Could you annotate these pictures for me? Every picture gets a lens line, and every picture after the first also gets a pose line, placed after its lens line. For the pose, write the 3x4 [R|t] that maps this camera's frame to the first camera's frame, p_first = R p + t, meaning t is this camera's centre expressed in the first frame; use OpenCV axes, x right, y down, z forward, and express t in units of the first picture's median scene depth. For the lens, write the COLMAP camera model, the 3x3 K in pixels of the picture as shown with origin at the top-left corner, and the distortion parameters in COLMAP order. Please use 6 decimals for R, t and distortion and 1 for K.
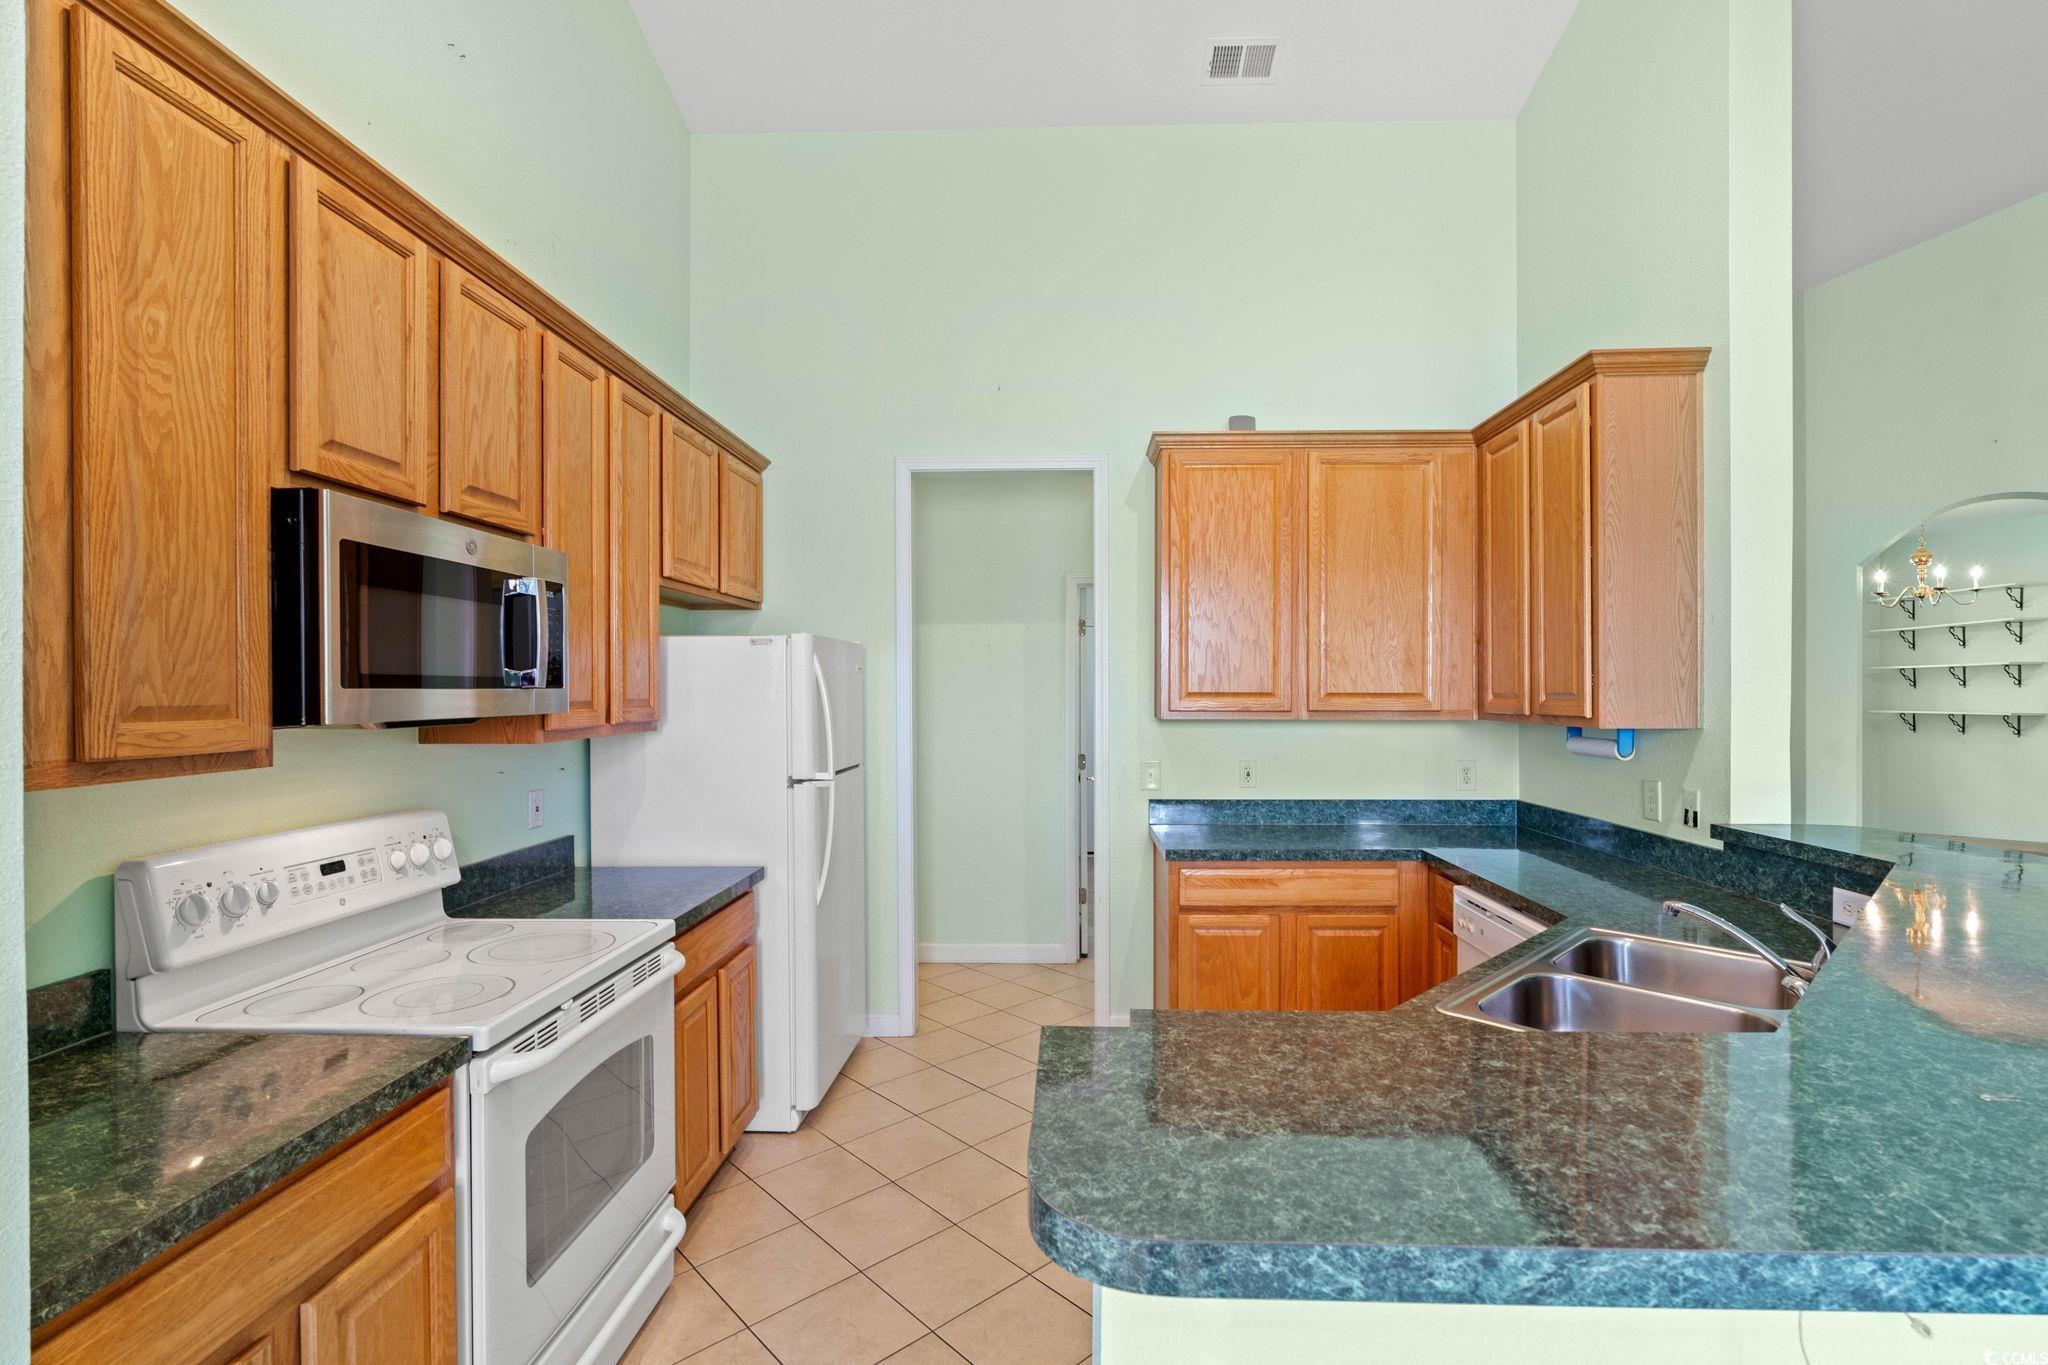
lens RADIAL K [[923.4, 0, 1024.6], [0, 923.4, 676.4], [0, 0, 1]] dist [-0.007068, -0.000052]
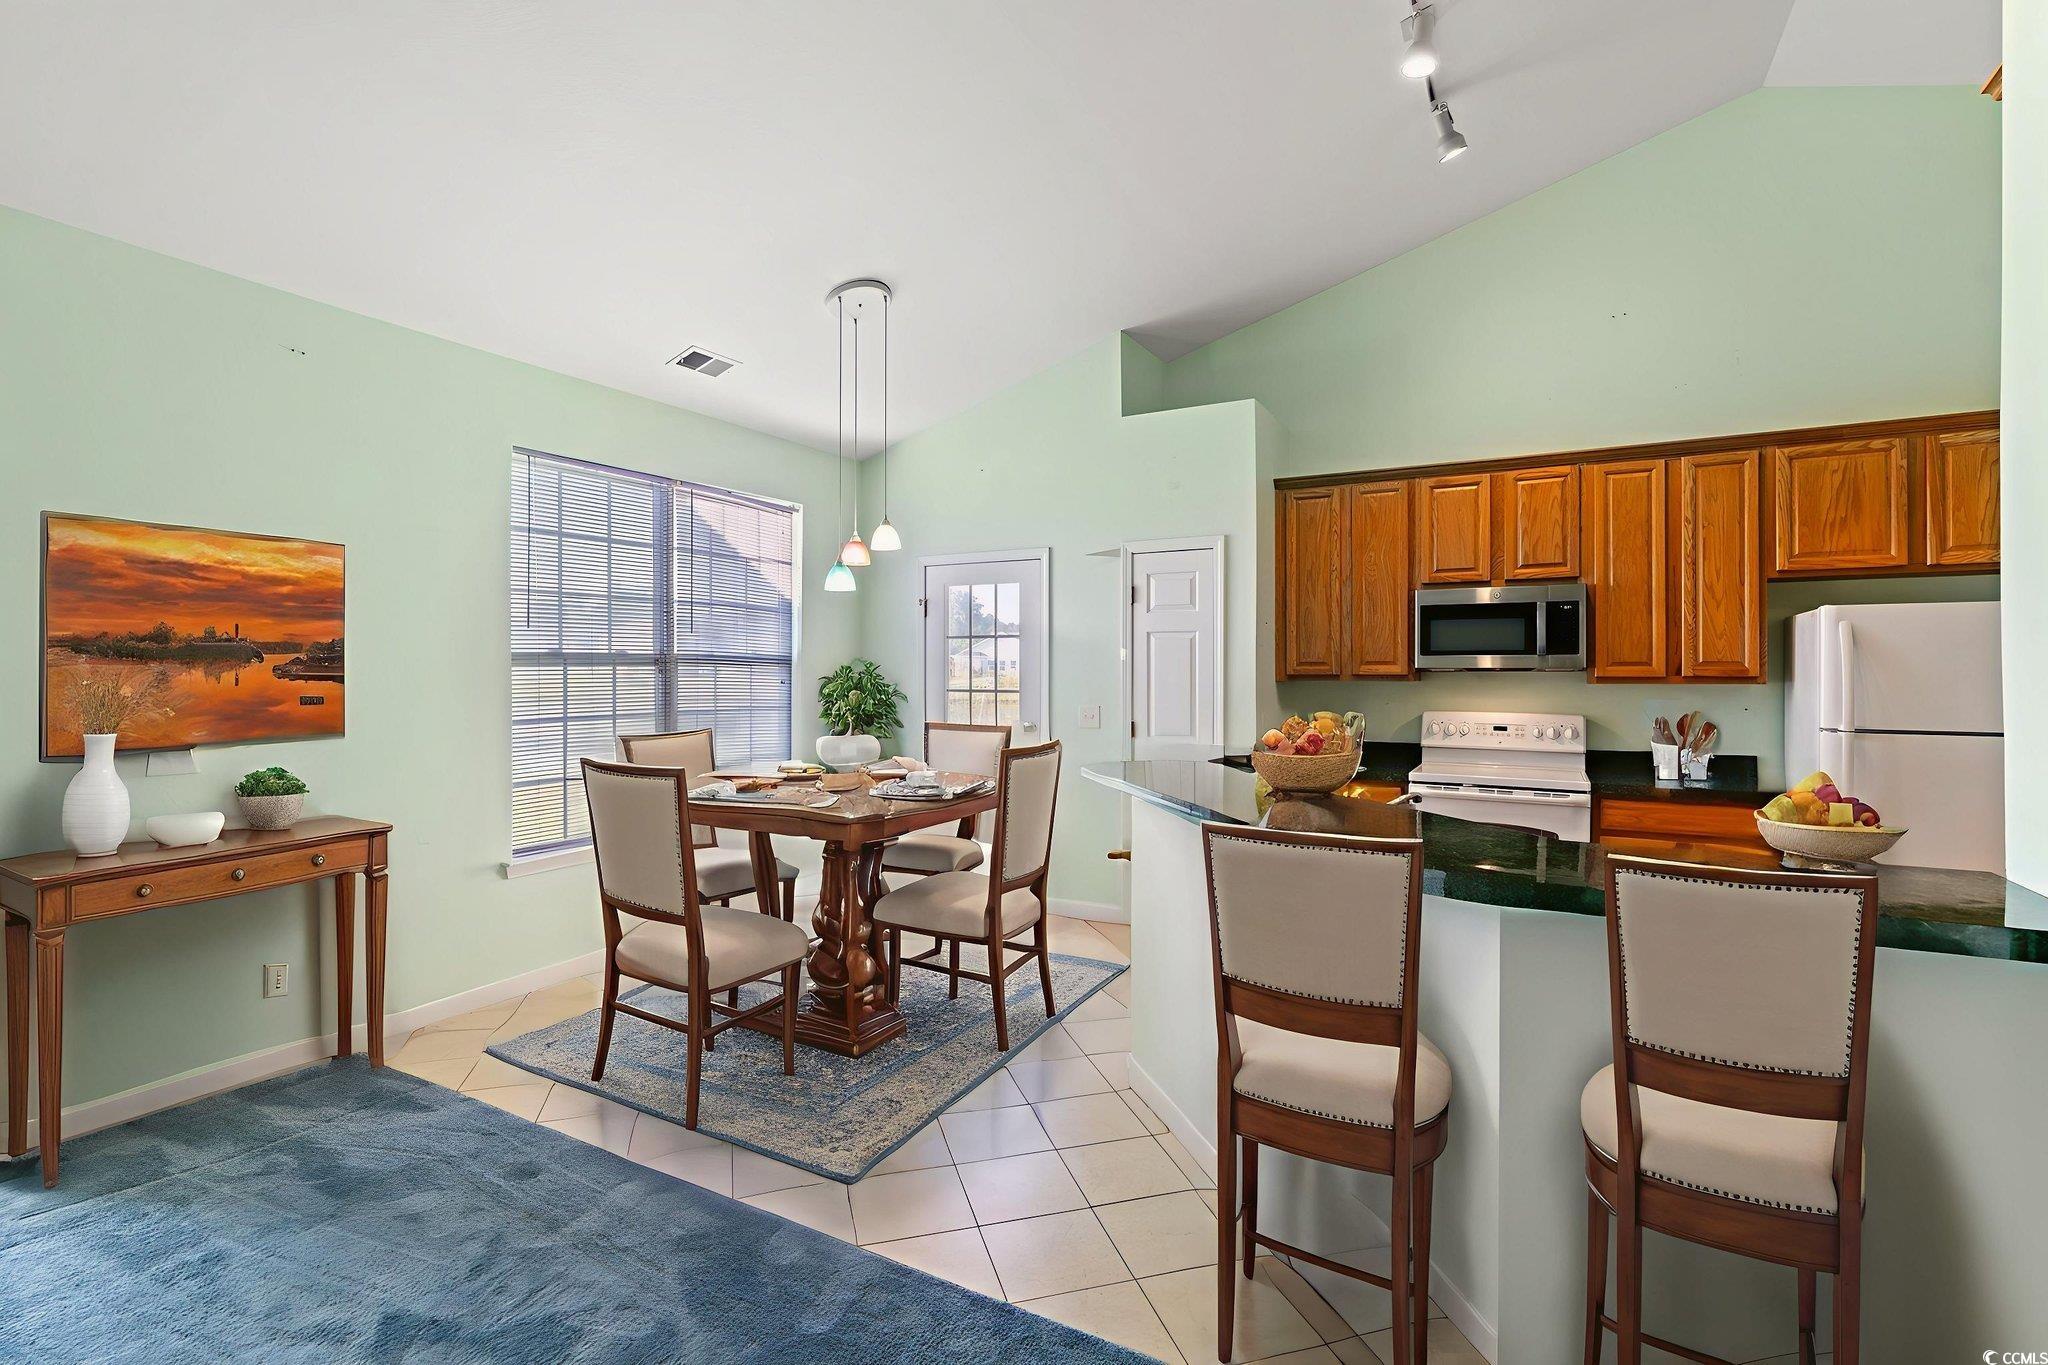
lens RADIAL K [[923.4, 0, 1024.6], [0, 923.4, 676.4], [0, 0, 1]] dist [-0.007068, -0.000052]
pose [[-0.441444, 0.001801, -0.897287, 1.816903], [0.009711, 0.999949, -0.002771, 0.055111], [0.897236, -0.009937, -0.441439, 0.841061]]
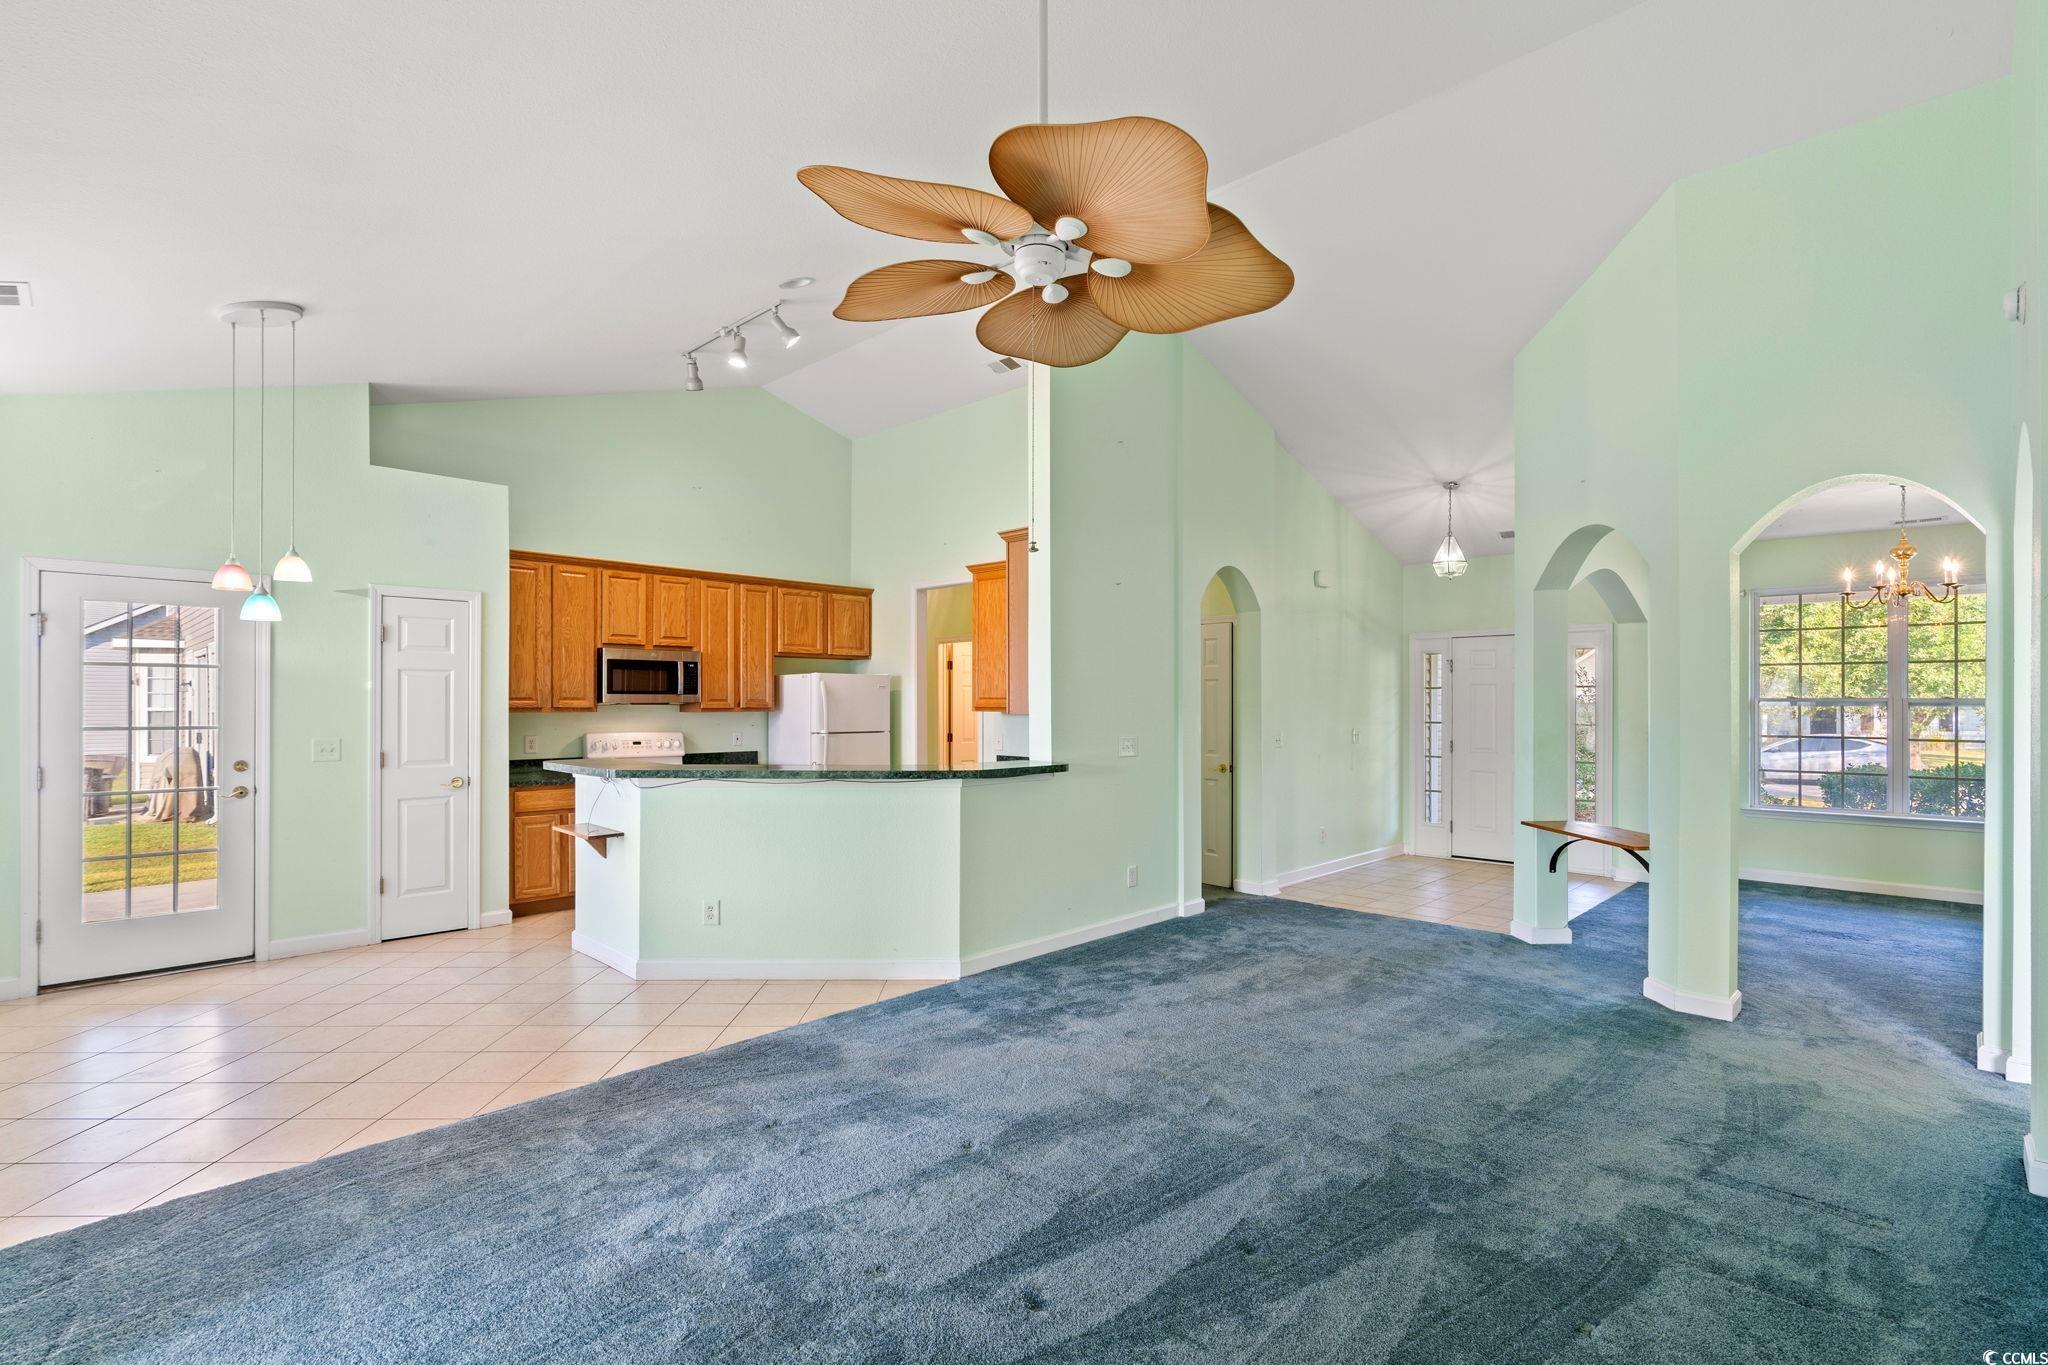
lens RADIAL K [[923.4, 0, 1024.6], [0, 923.4, 676.4], [0, 0, 1]] dist [-0.007068, -0.000052]
pose [[0.745513, -0.021923, -0.666131, 2.561827], [0.010252, 0.999718, -0.021428, 0.031038], [0.666412, 0.009146, 0.745527, -0.649722]]
